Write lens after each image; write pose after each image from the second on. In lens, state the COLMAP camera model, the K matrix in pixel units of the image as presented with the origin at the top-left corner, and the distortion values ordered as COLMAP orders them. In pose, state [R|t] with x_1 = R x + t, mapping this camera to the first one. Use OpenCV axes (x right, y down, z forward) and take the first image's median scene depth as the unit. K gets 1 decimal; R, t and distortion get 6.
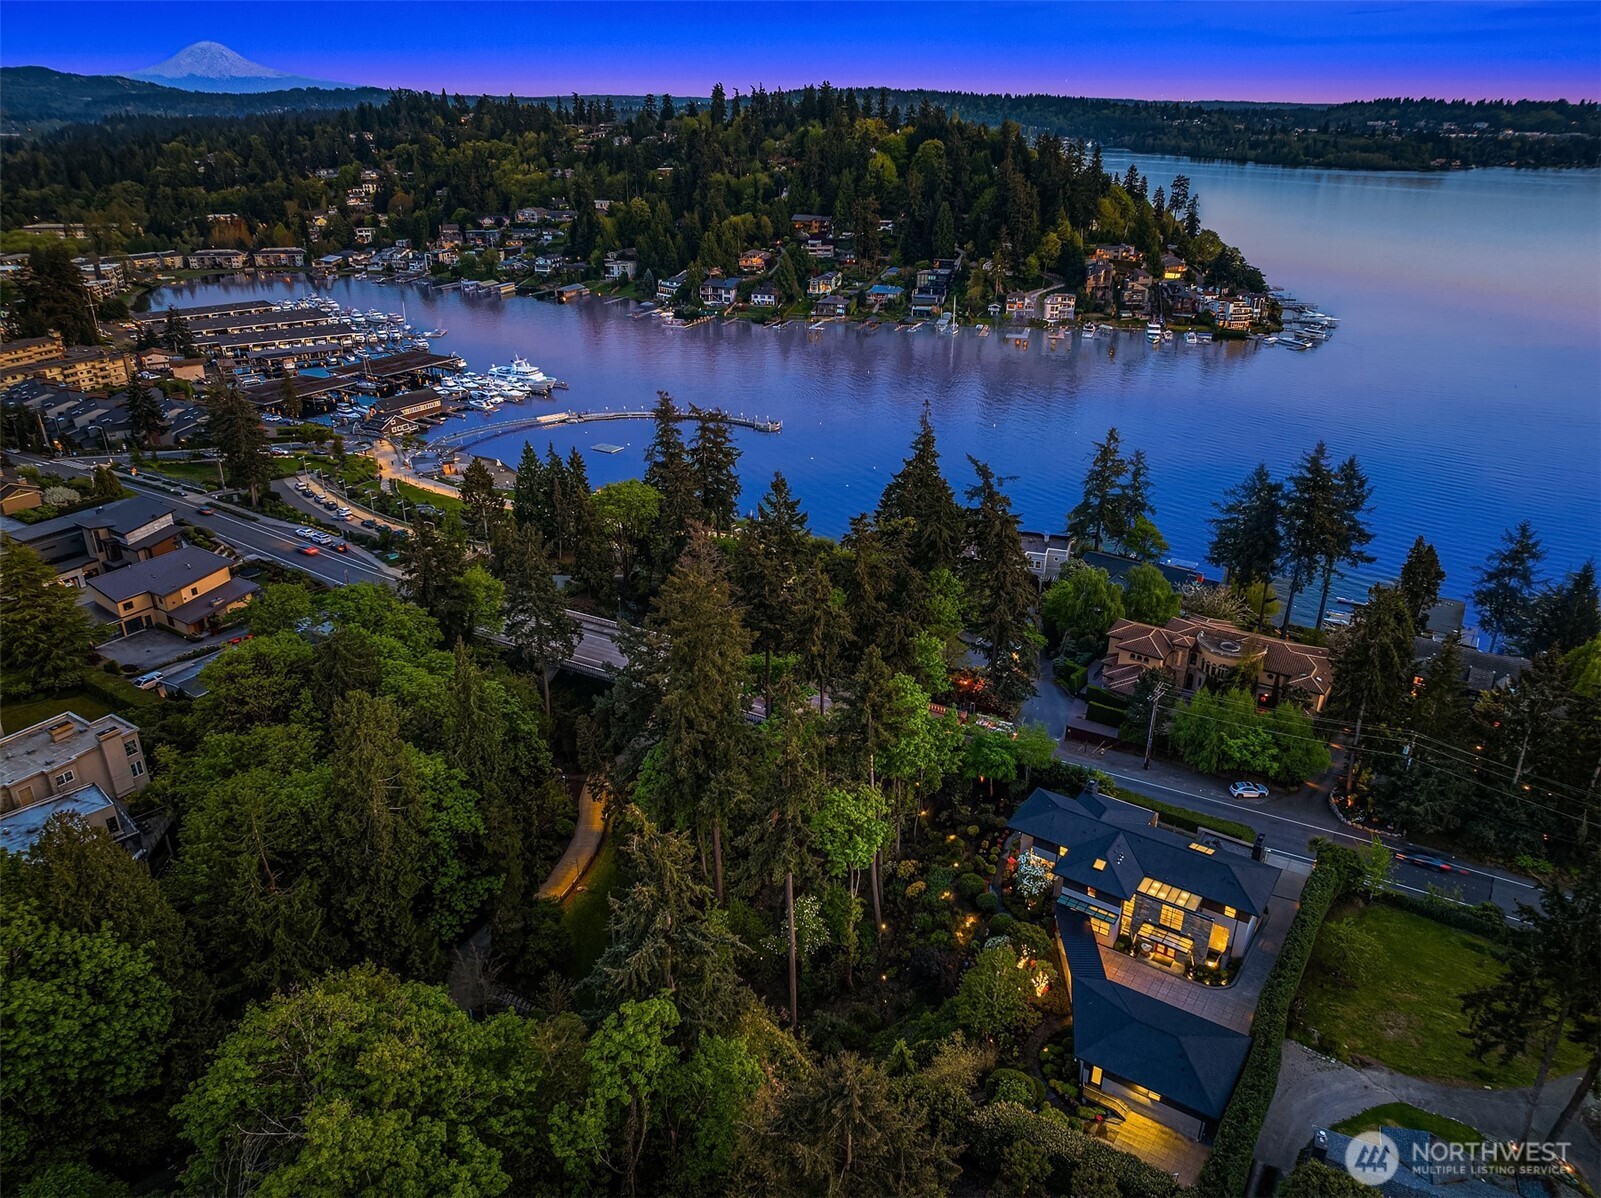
lens RADIAL K [[1124.8, 0, 800.5], [0, 1124.8, 599.0], [0, 0, 1]] dist [-0.035776, 0.004463]
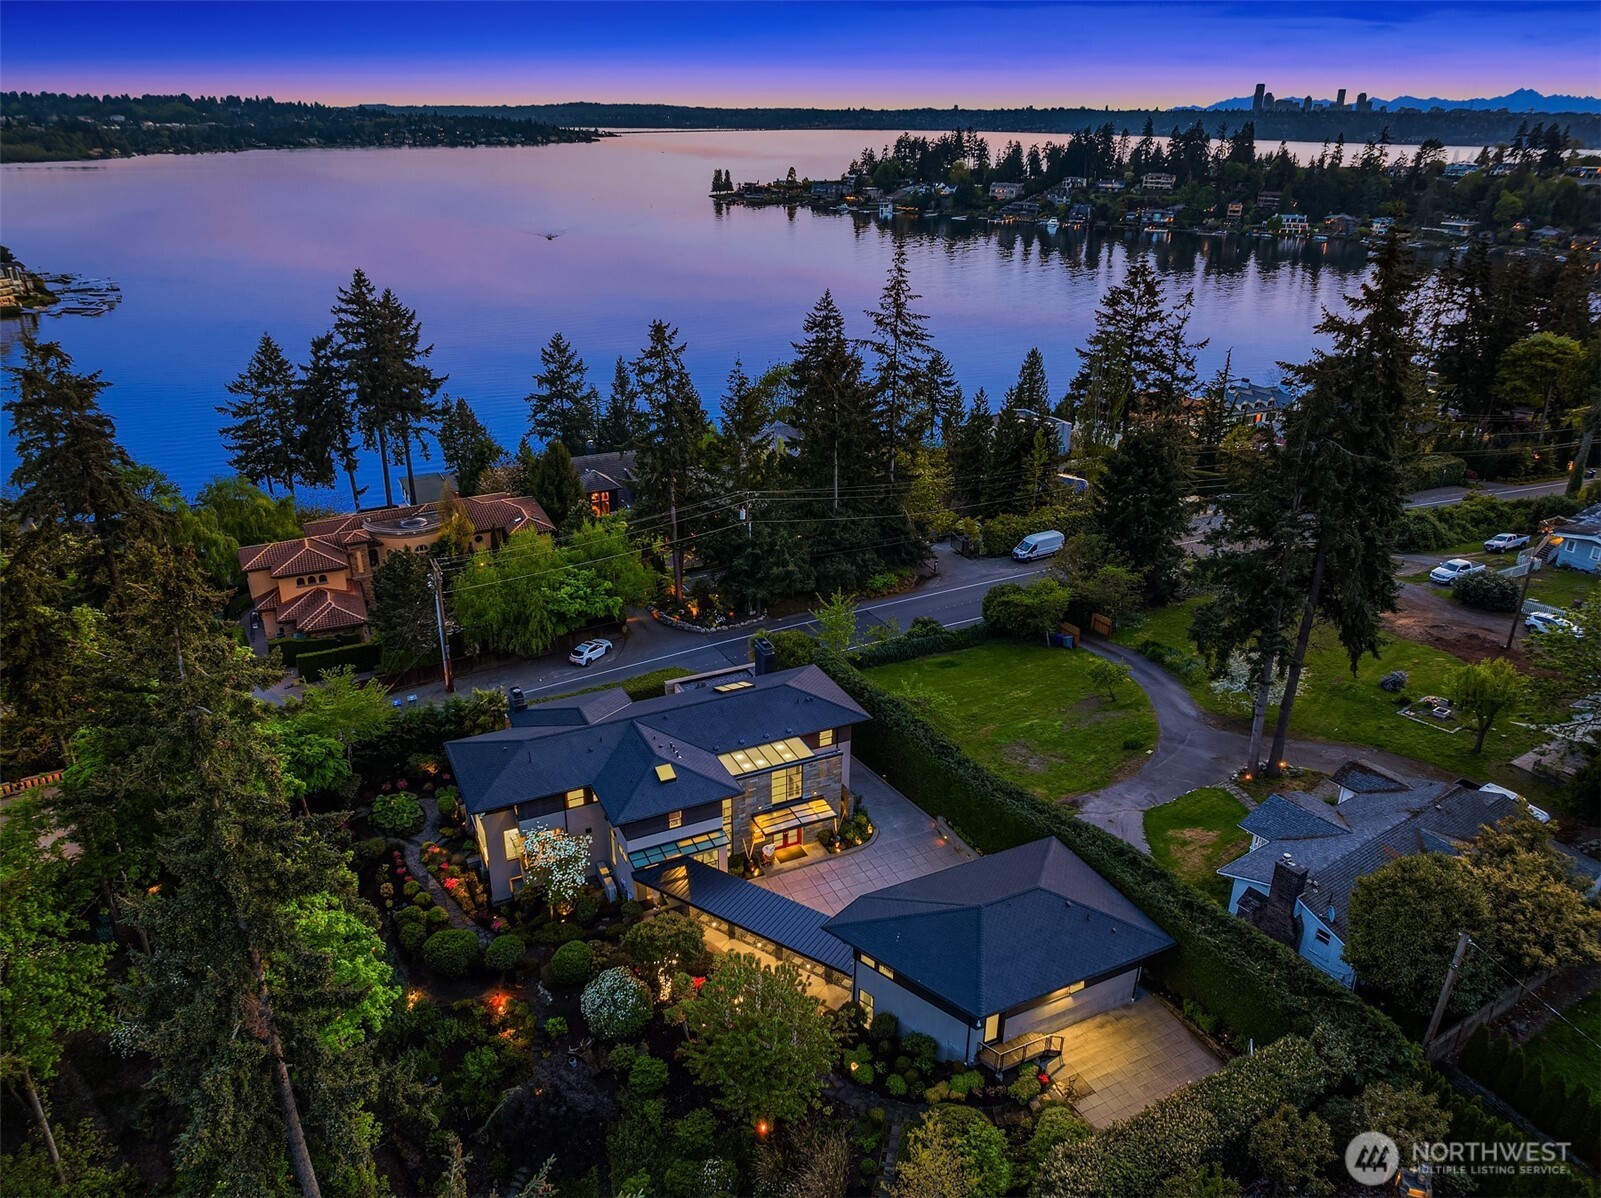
lens RADIAL K [[1124.8, 0, 800.5], [0, 1124.8, 599.0], [0, 0, 1]] dist [-0.035776, 0.004463]
pose [[0.505410, -0.346029, 0.790459, -0.025121], [0.348909, 0.919794, 0.179558, 0.012781], [-0.789192, 0.185048, 0.585606, 0.105372]]
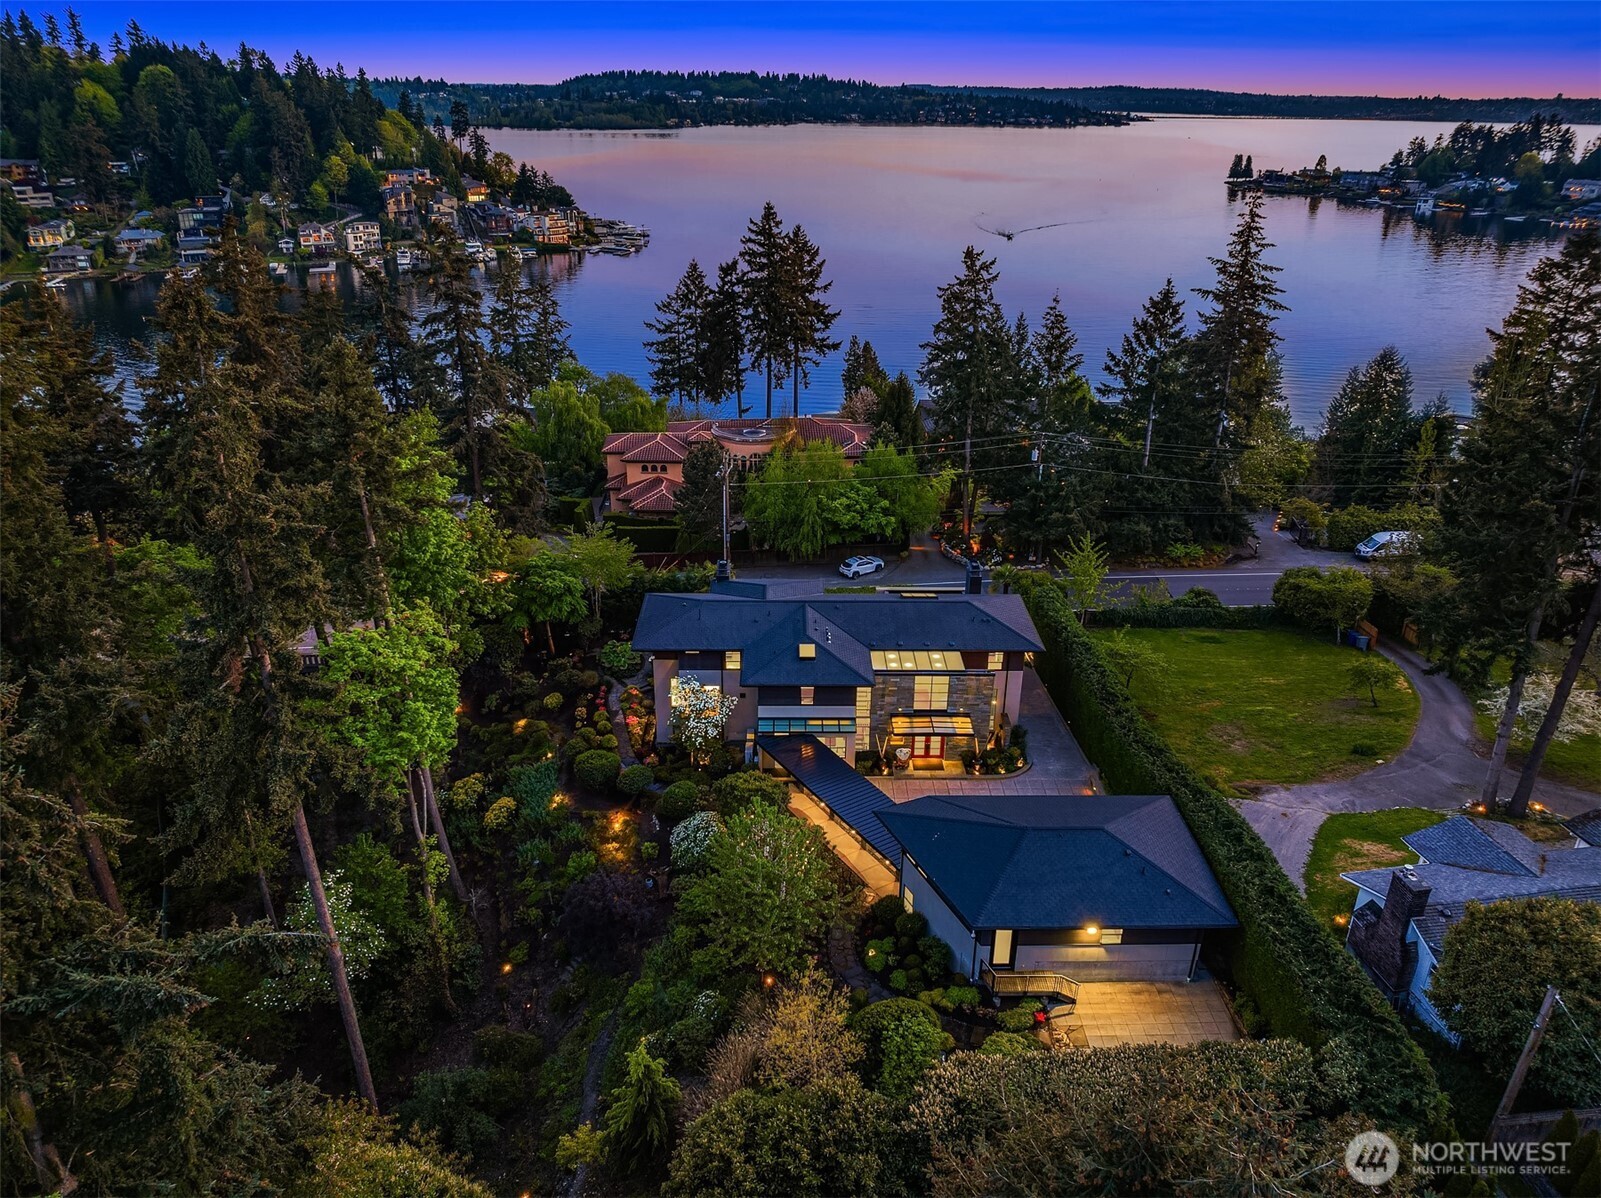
lens RADIAL K [[1124.8, 0, 800.5], [0, 1124.8, 599.0], [0, 0, 1]] dist [-0.035776, 0.004463]
pose [[0.821685, -0.234032, 0.519677, -0.009310], [0.228863, 0.970549, 0.075213, 0.029685], [-0.521974, 0.057133, 0.851046, 0.086617]]
